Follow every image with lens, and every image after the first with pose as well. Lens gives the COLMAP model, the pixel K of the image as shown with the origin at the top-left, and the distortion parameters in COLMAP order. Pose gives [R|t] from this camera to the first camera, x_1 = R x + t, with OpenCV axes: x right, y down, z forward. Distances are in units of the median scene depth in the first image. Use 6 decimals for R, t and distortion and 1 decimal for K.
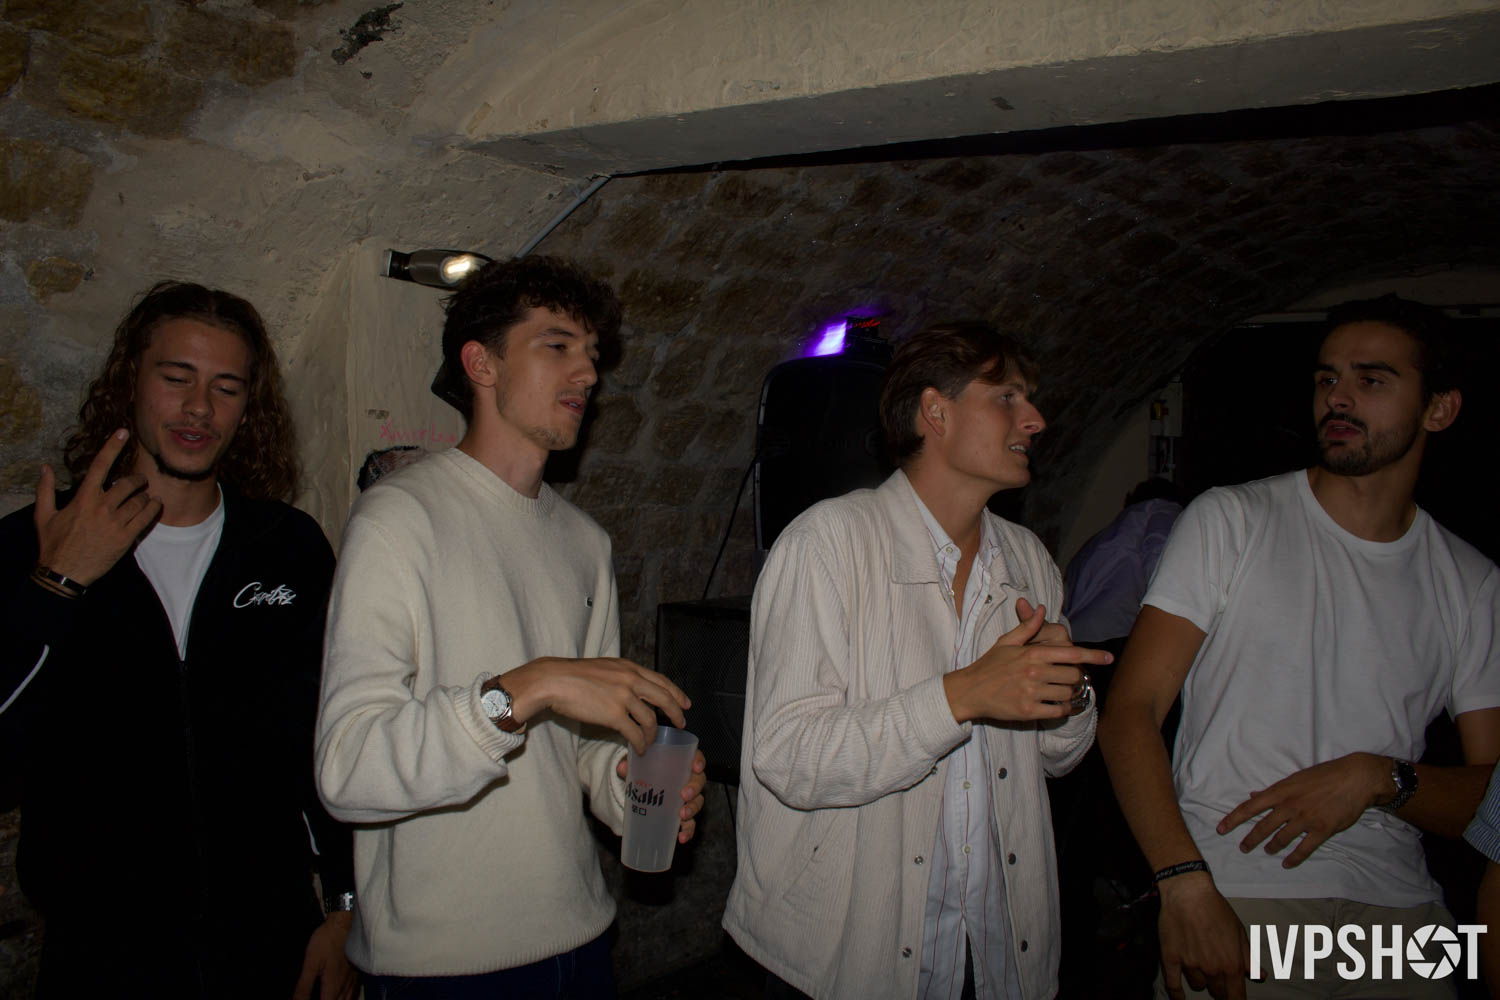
lens RADIAL K [[1275.6, 0, 764.7], [0, 1275.6, 508.9], [0, 0, 1]] dist [-0.138310, 0.095390]
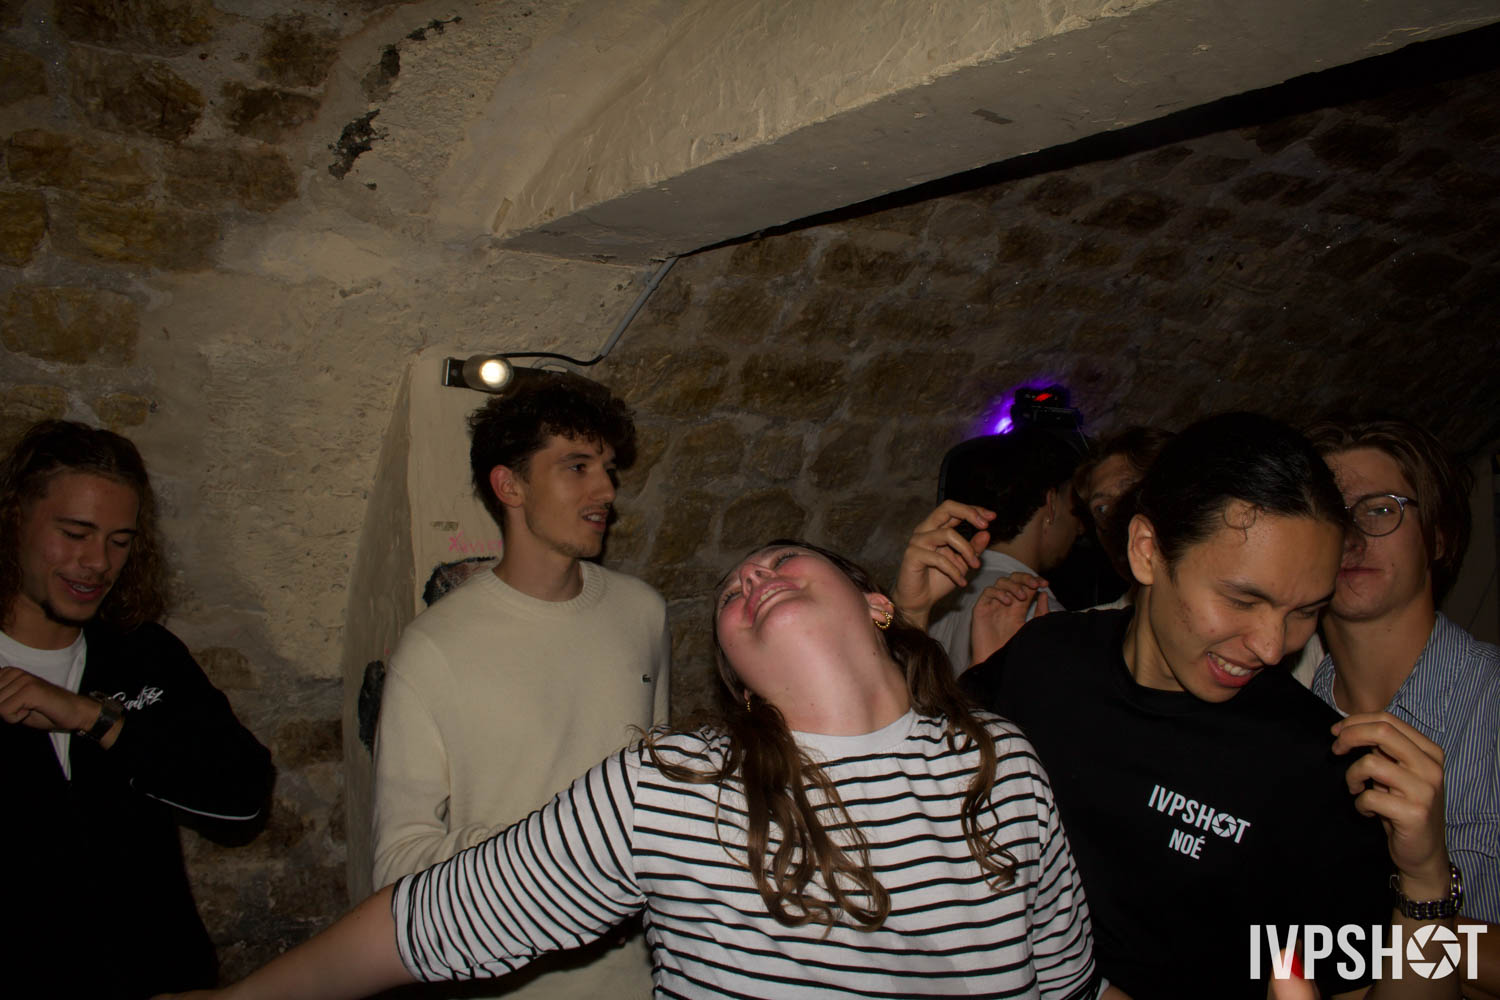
lens RADIAL K [[1275.6, 0, 738.4], [0, 1275.6, 497.8], [0, 0, 1]] dist [-0.138310, 0.095390]
pose [[0.943691, -0.056515, -0.325965, 0.232902], [0.031155, 0.996103, -0.082507, -0.008905], [0.329357, 0.067705, 0.941775, 0.149964]]
